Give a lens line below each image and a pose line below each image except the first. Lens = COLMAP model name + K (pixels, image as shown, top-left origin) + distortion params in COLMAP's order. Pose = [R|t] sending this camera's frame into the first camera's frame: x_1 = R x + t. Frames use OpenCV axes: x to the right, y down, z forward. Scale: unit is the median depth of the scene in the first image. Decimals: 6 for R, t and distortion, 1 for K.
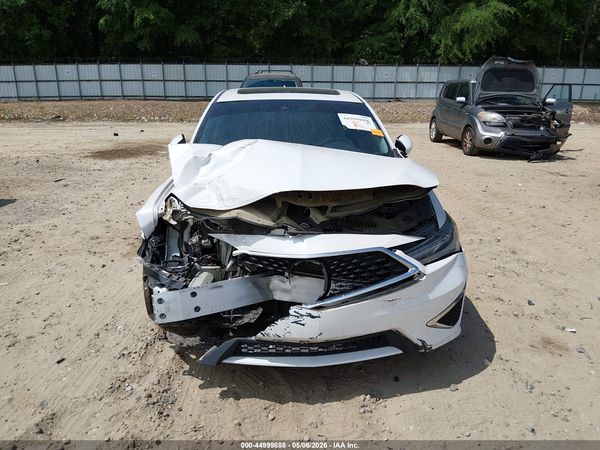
lens RADIAL K [[449.5, 0, 300.0], [0, 449.5, 225.0], [0, 0, 1]] dist [0.102336, -0.180114]
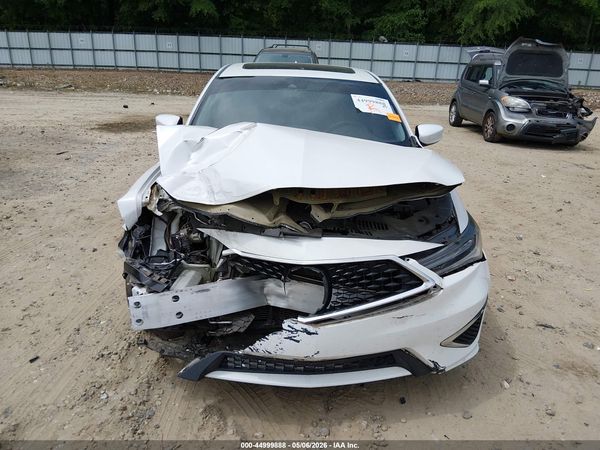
lens RADIAL K [[452.6, 0, 300.0], [0, 452.6, 225.0], [0, 0, 1]] dist [0.088798, -0.150003]
pose [[0.998929, 0.040390, -0.022569, 0.016591], [-0.039330, 0.998187, 0.045571, -0.032260], [0.024369, -0.044634, 0.998706, 0.104767]]
